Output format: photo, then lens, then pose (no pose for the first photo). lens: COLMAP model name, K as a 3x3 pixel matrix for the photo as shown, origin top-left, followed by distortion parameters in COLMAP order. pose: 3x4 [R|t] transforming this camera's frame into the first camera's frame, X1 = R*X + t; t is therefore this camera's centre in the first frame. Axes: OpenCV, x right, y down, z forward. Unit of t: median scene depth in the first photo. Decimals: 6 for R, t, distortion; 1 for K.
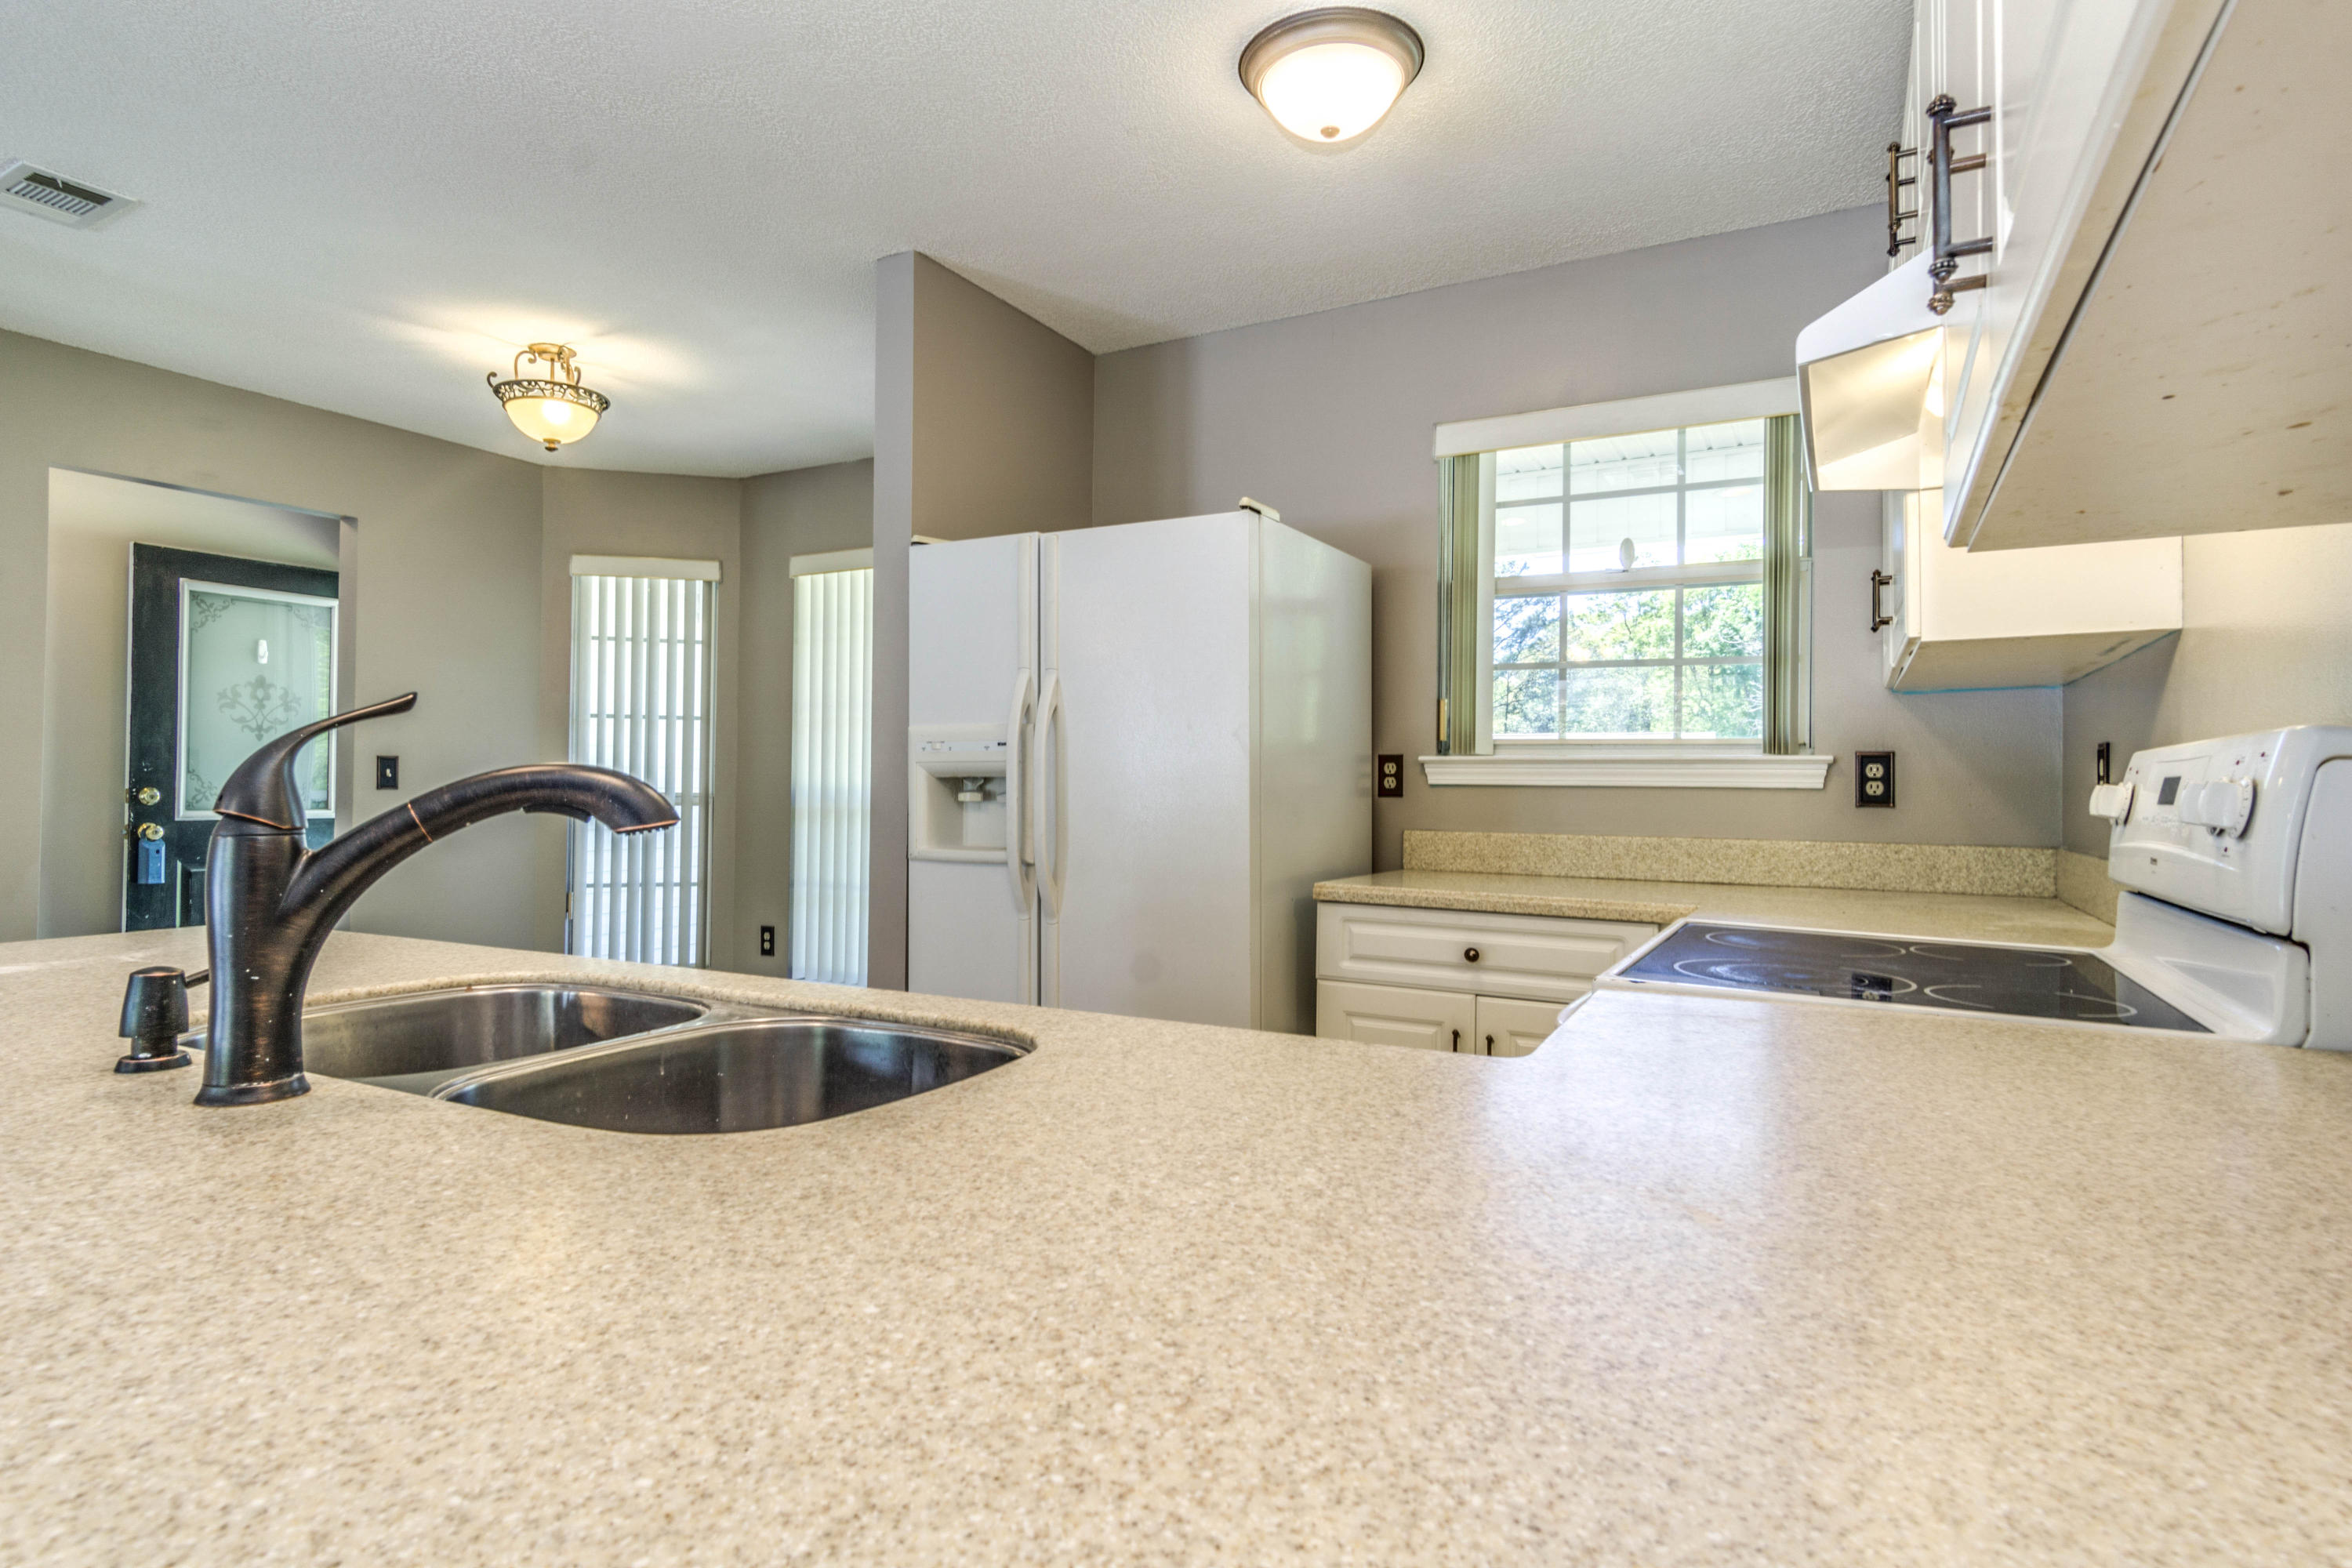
lens RADIAL K [[1227.6, 0, 1161.9], [0, 1227.6, 768.9], [0, 0, 1]] dist [0.001666, 0.000589]
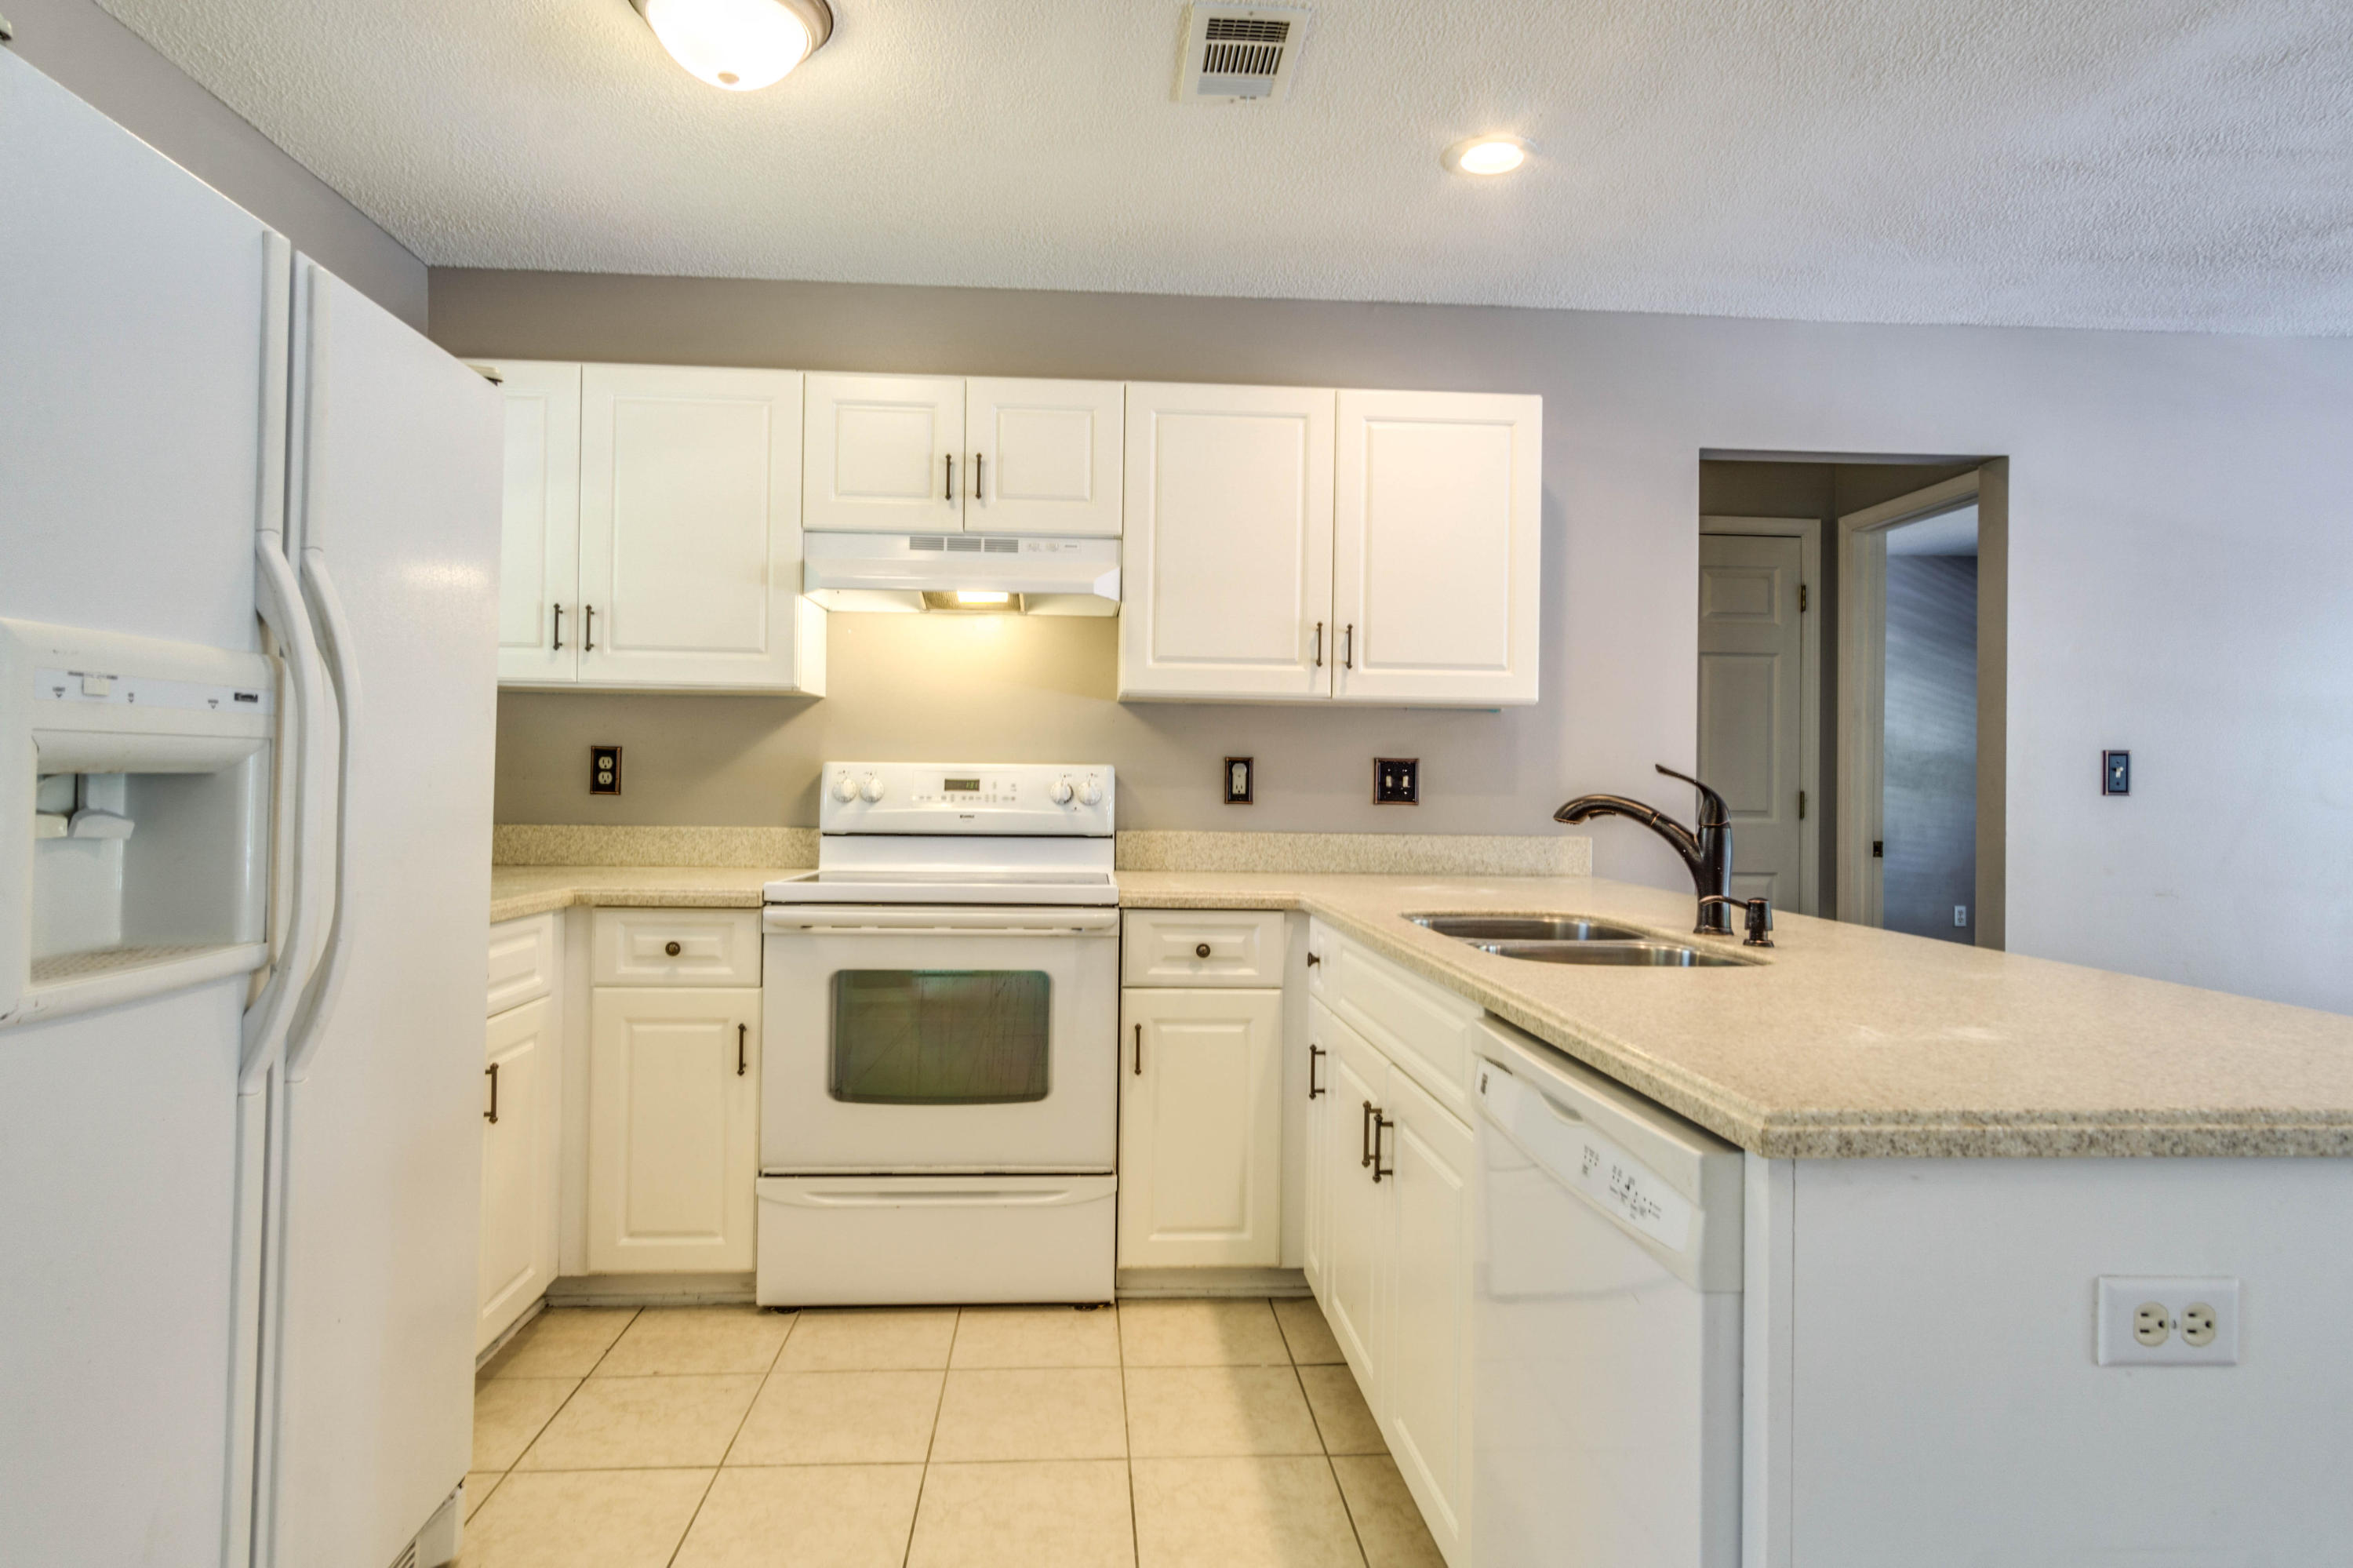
lens RADIAL K [[1296.8, 0, 1159.9], [0, 1296.8, 769.6], [0, 0, 1]] dist [0.002743, 0.002529]
pose [[-0.532906, -0.010213, 0.846113, -0.631340], [-0.031041, 0.999490, -0.007486, -0.001267], [-0.845605, -0.030253, -0.532951, 0.893468]]
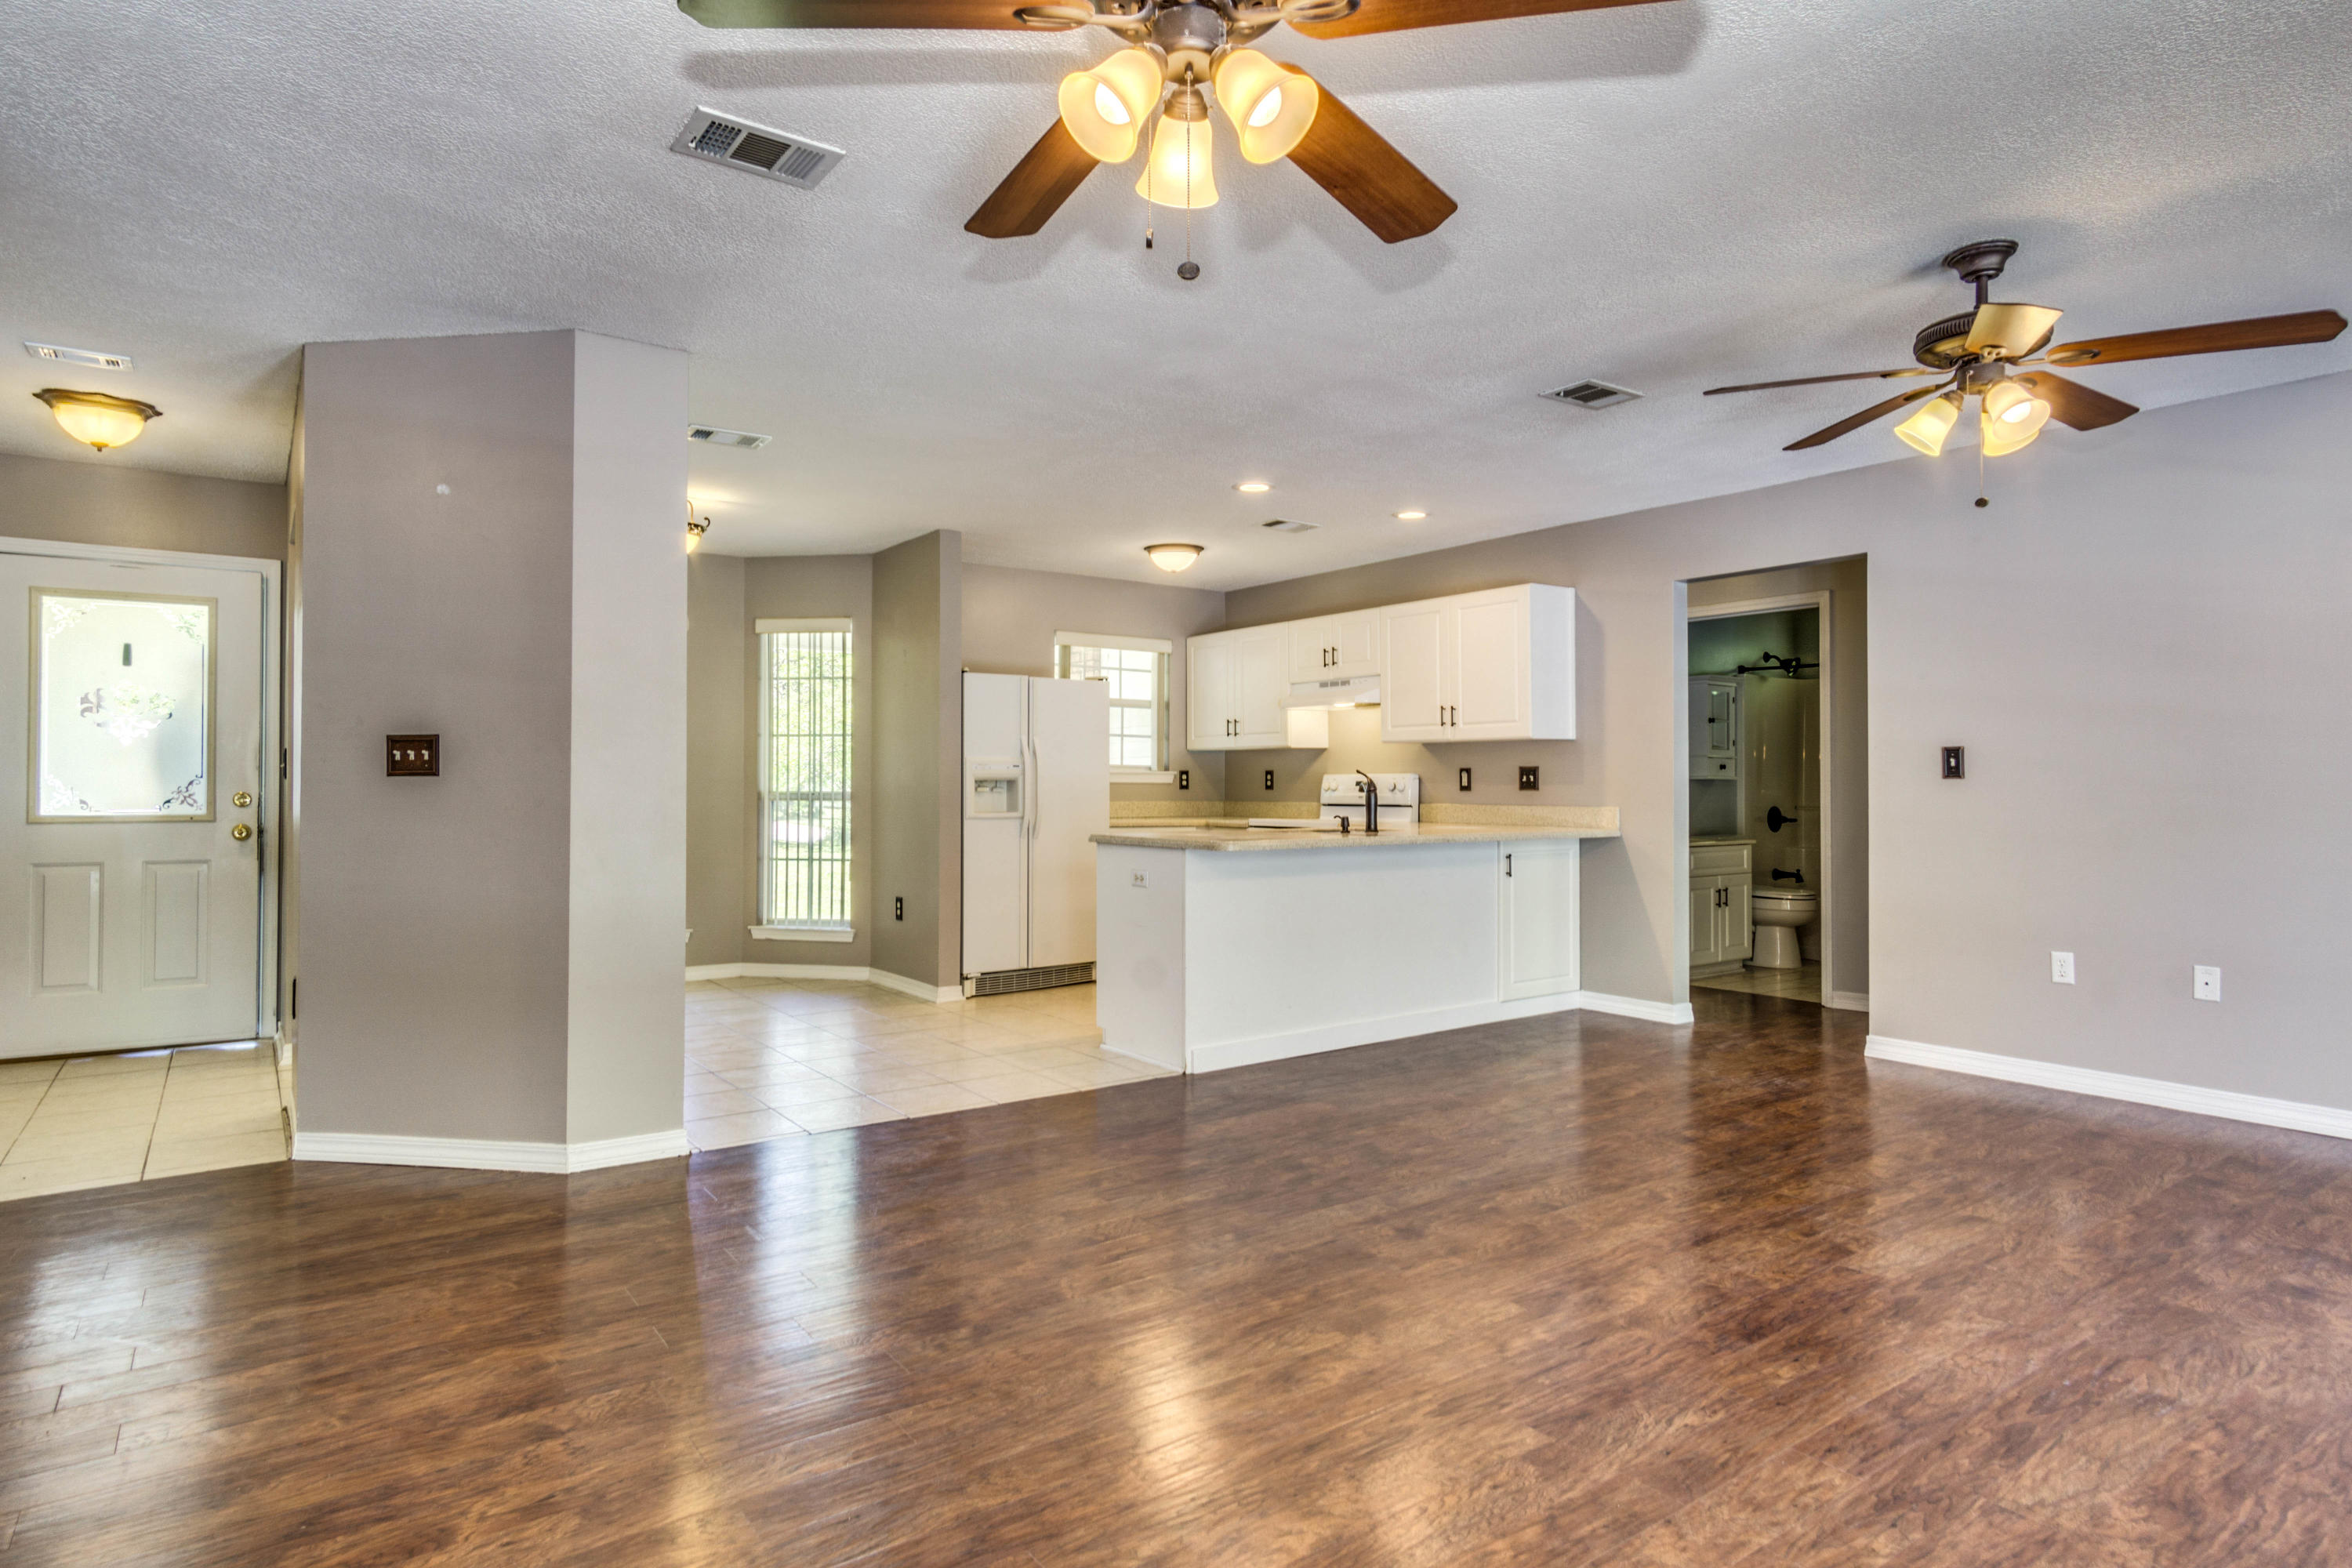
lens RADIAL K [[1274.7, 0, 1176.0], [0, 1274.7, 784.0], [0, 0, 1]] dist [0.018214, -0.001174]
pose [[0.422952, -0.006713, 0.906127, -1.990188], [-0.009567, 0.999884, 0.011873, -0.016235], [-0.906101, -0.013691, 0.422839, -0.255969]]
